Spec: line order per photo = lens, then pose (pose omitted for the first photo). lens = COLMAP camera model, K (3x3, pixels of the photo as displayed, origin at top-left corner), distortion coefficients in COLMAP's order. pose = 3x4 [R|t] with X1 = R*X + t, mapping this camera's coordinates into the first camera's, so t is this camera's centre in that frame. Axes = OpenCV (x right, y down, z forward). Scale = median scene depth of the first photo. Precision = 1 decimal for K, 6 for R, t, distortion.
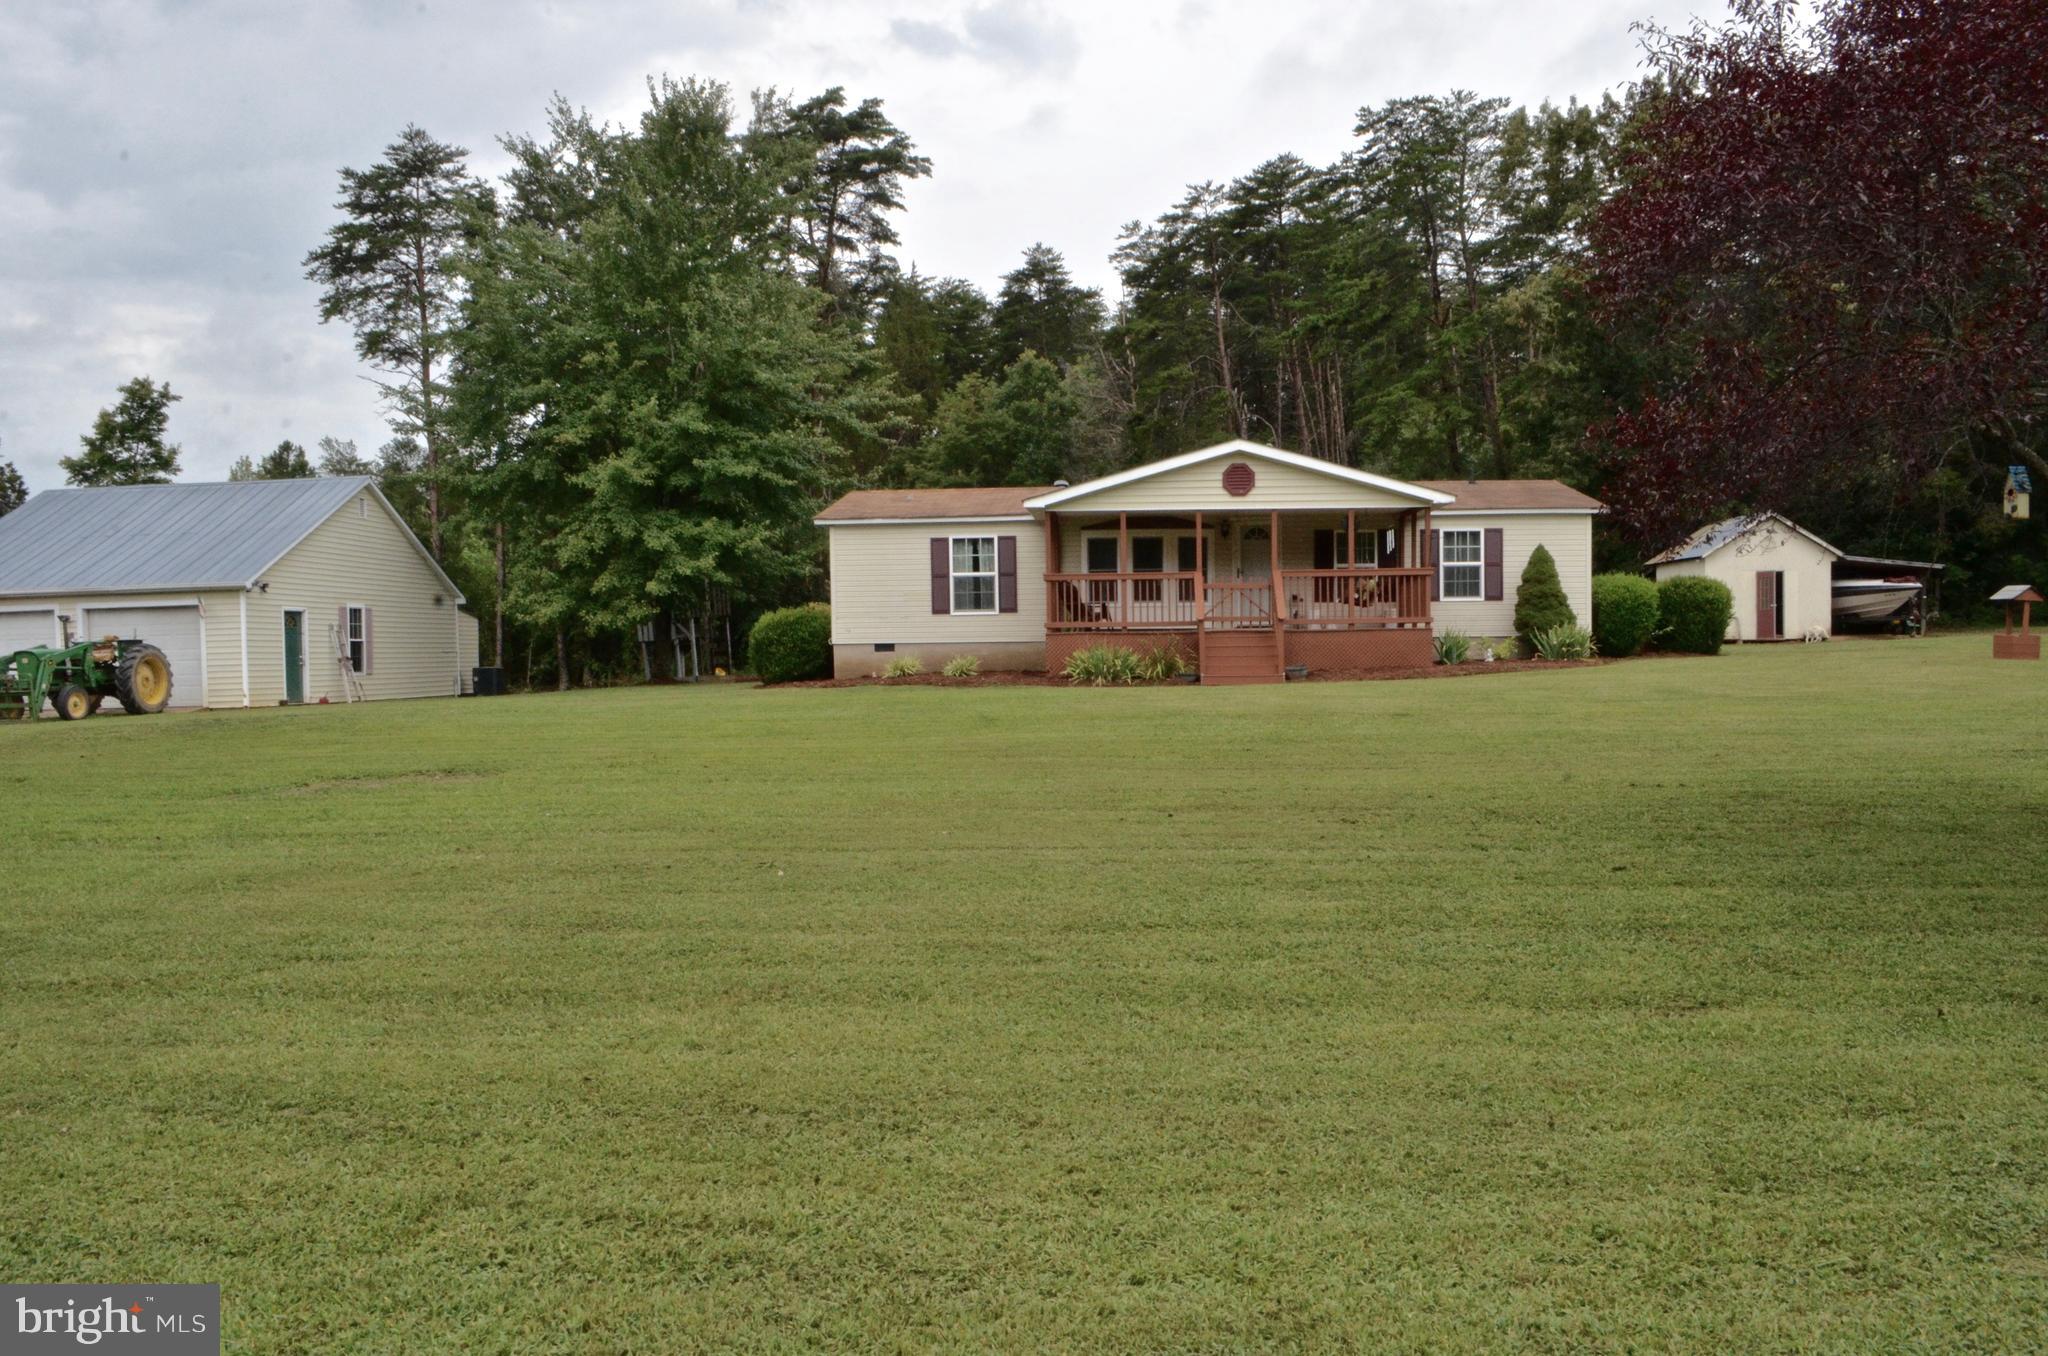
lens RADIAL K [[1610.8, 0, 1025.3], [0, 1610.8, 724.4], [0, 0, 1]] dist [-0.080363, 0.010855]
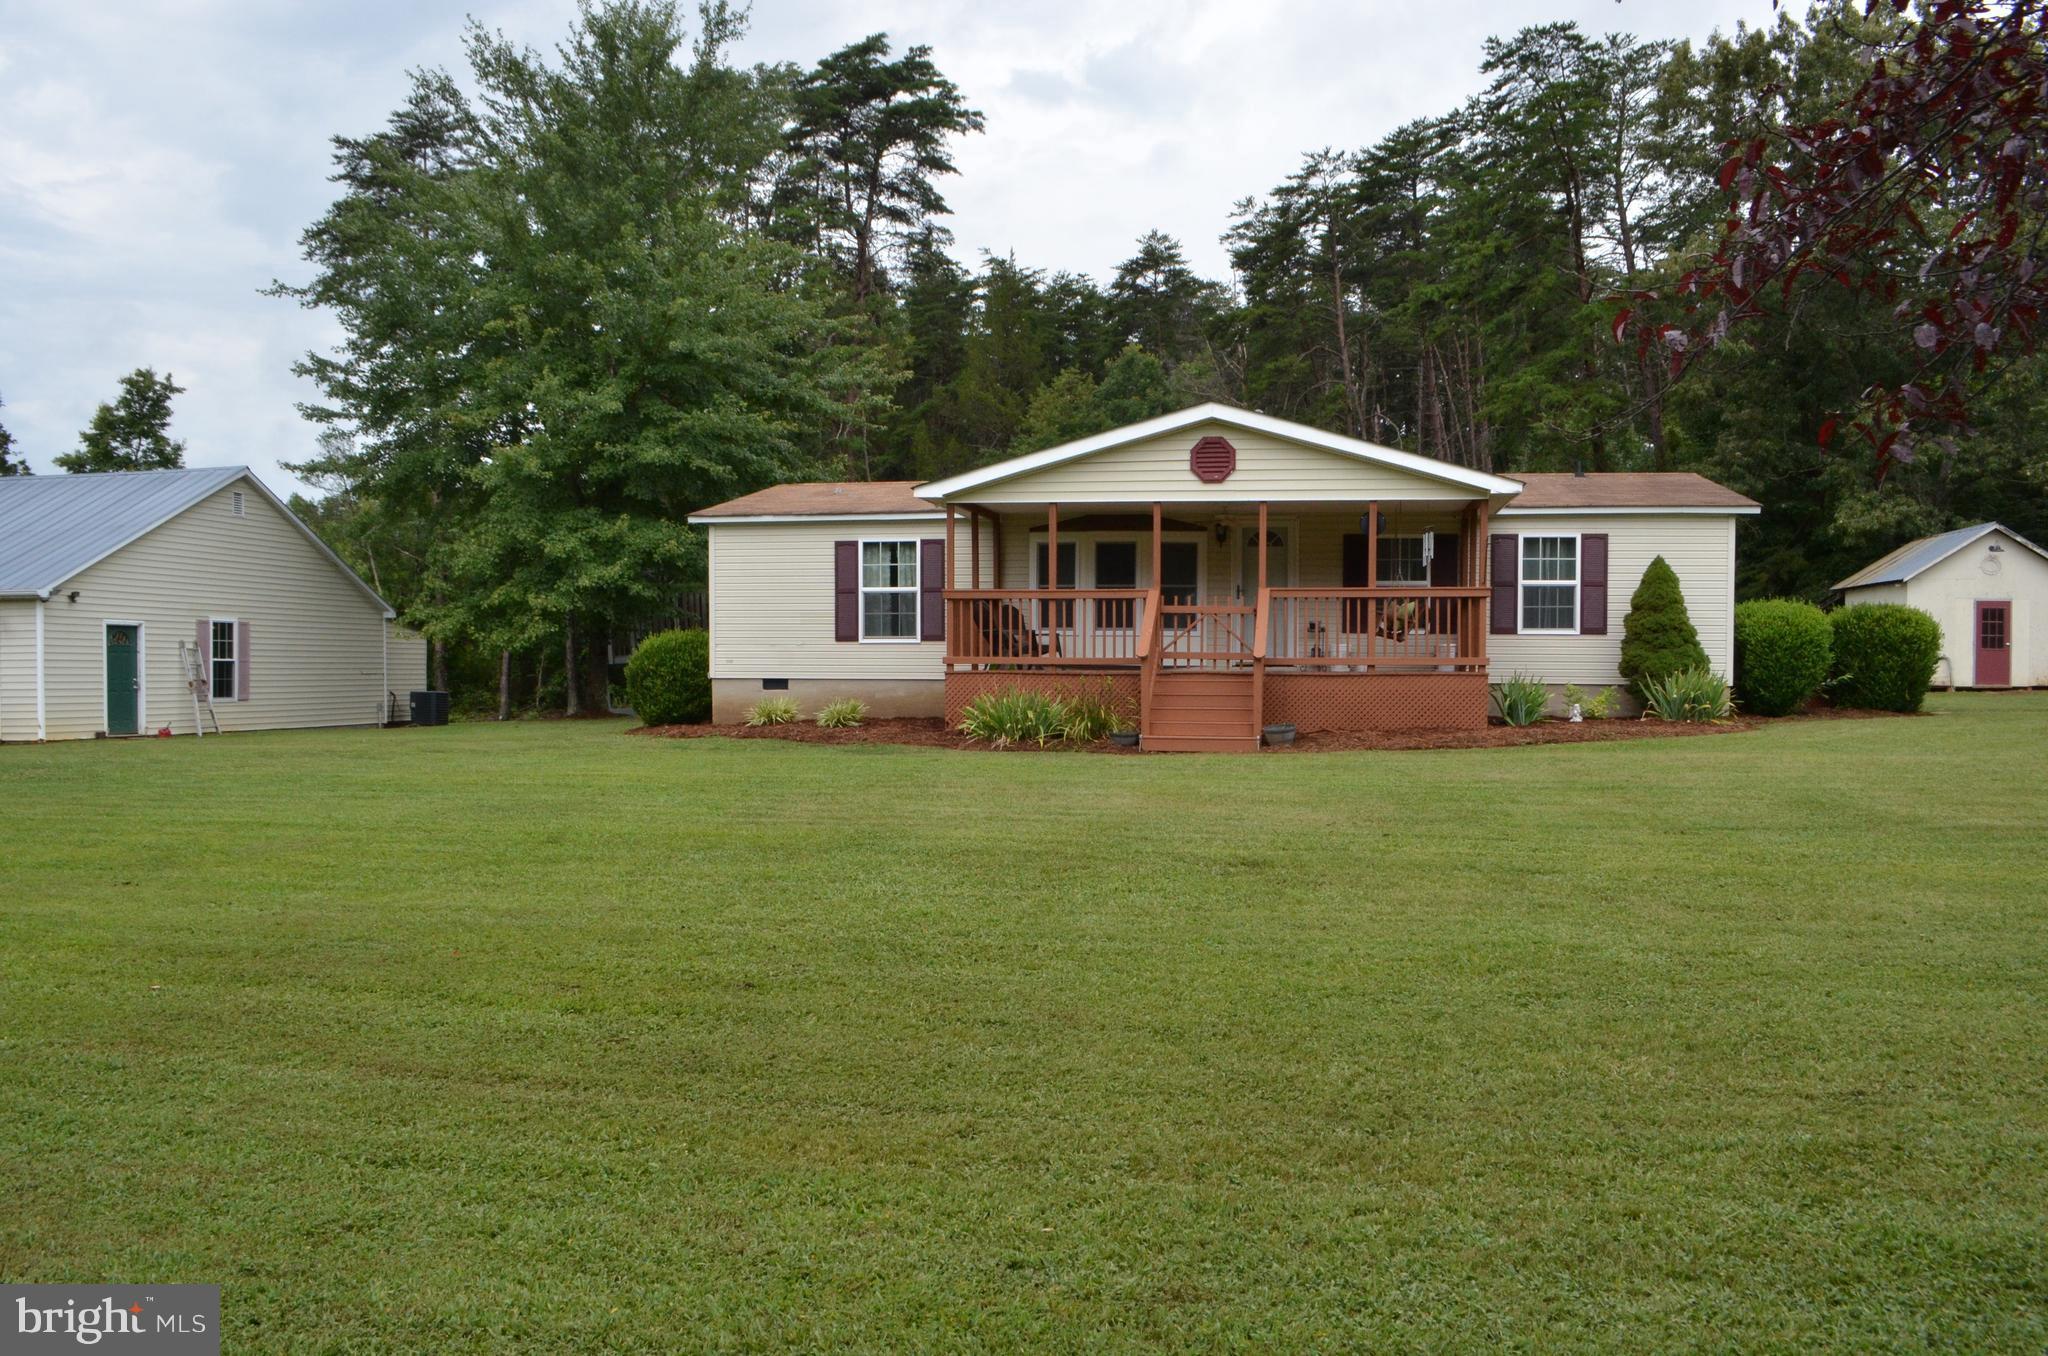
lens RADIAL K [[1610.8, 0, 1025.3], [0, 1610.8, 724.4], [0, 0, 1]] dist [-0.080363, 0.010855]
pose [[0.993659, 0.020808, -0.110493, 0.098754], [-0.022028, 0.999709, -0.009834, -0.020213], [0.110256, 0.012206, 0.993828, 0.216477]]
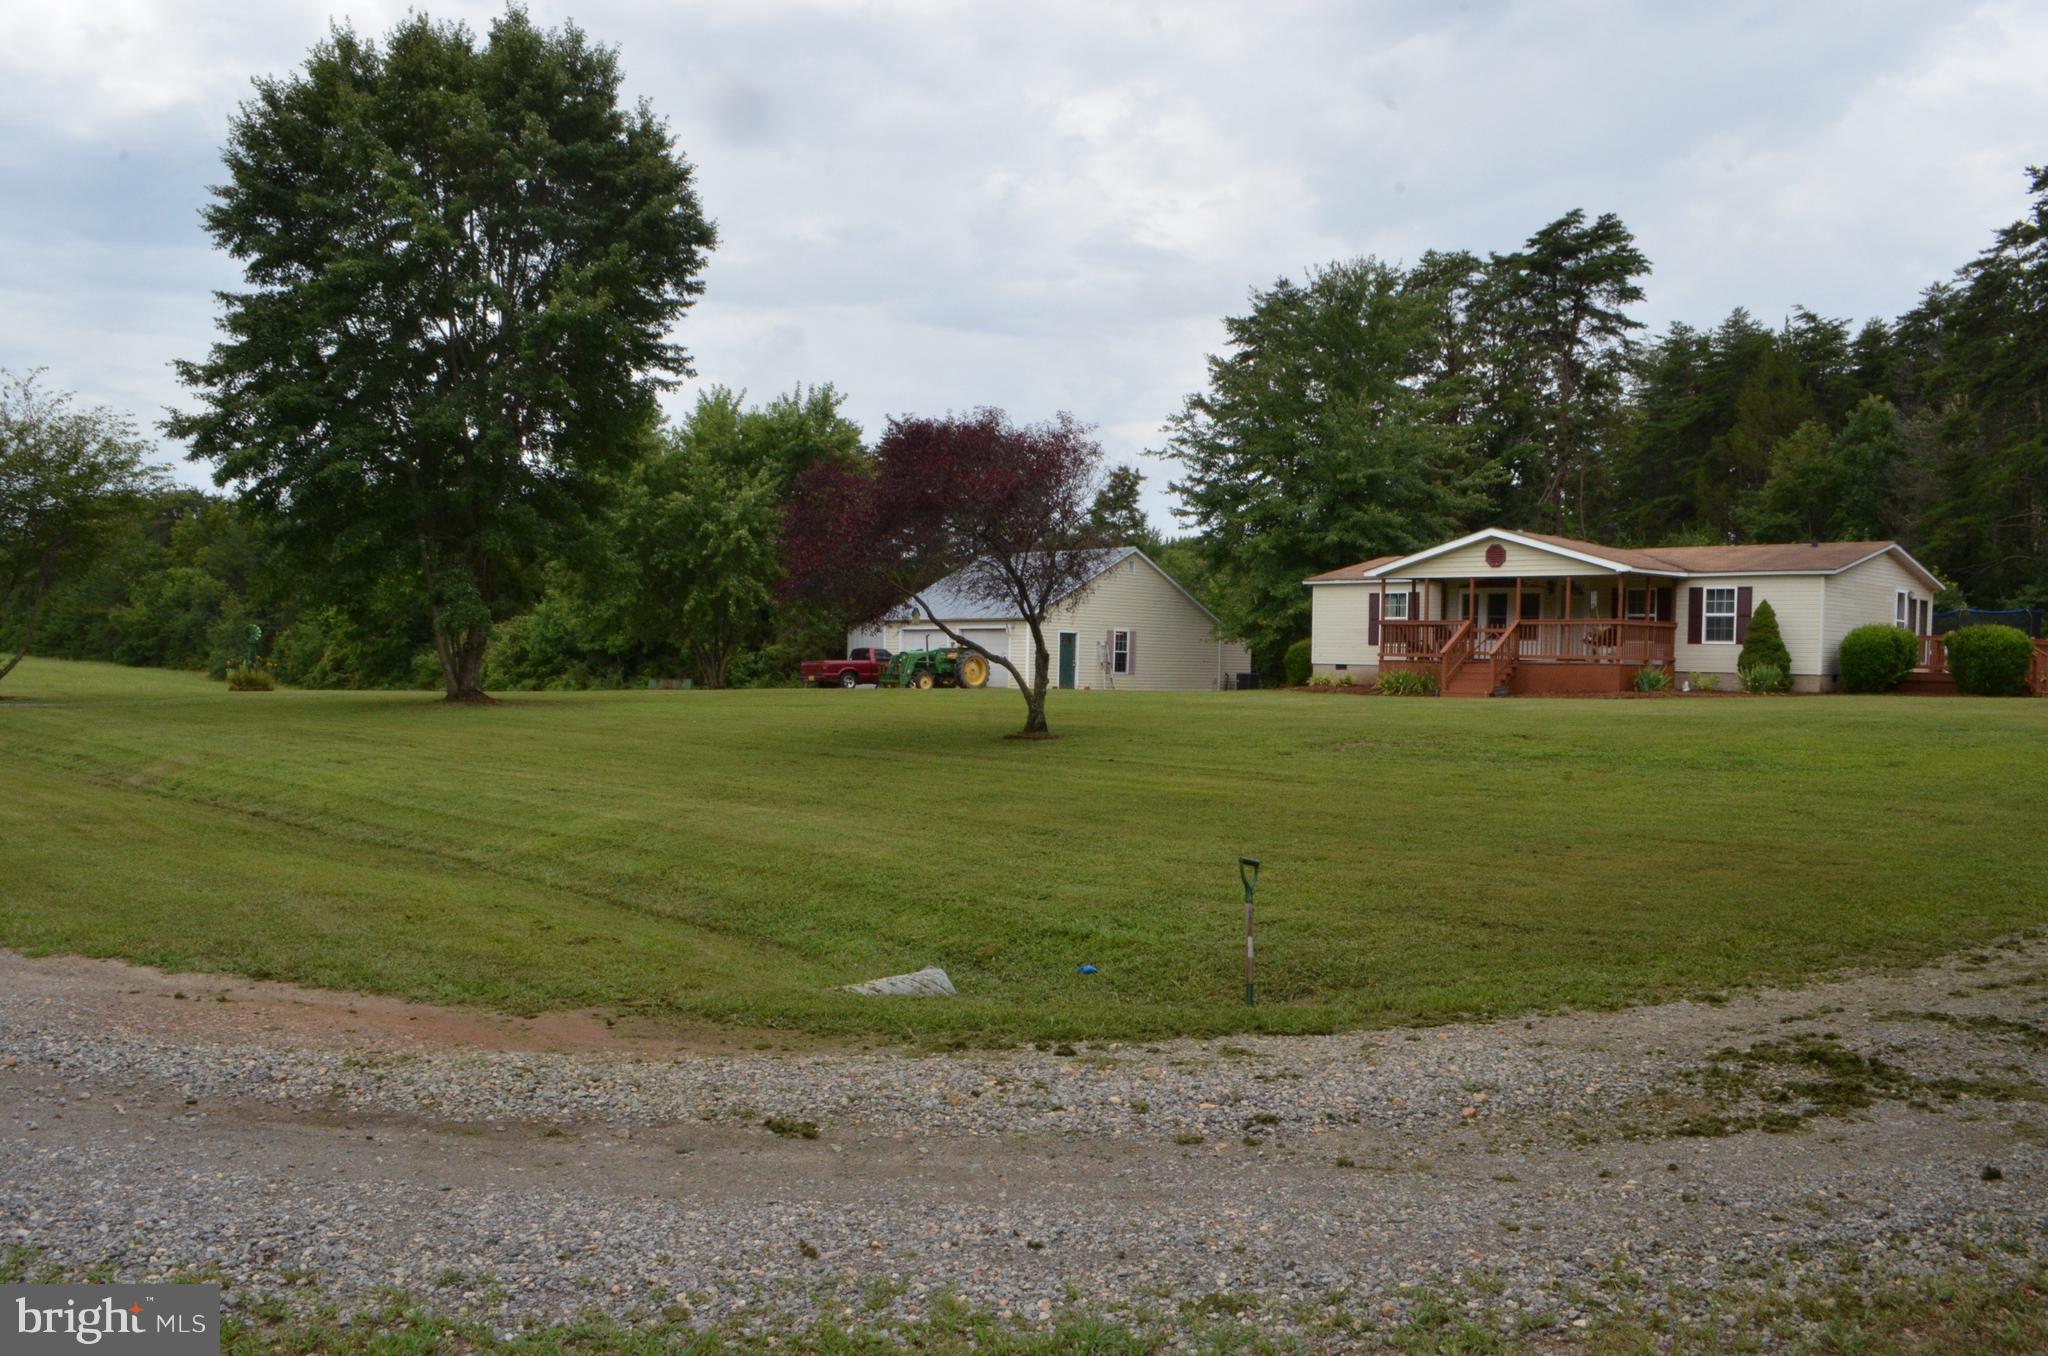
lens RADIAL K [[1610.8, 0, 1025.3], [0, 1610.8, 724.4], [0, 0, 1]] dist [-0.080363, 0.010855]
pose [[0.744914, 0.054766, -0.664908, 0.582339], [-0.061979, 0.997996, 0.012765, 0.003920], [0.664275, 0.031702, 0.746816, -0.252362]]
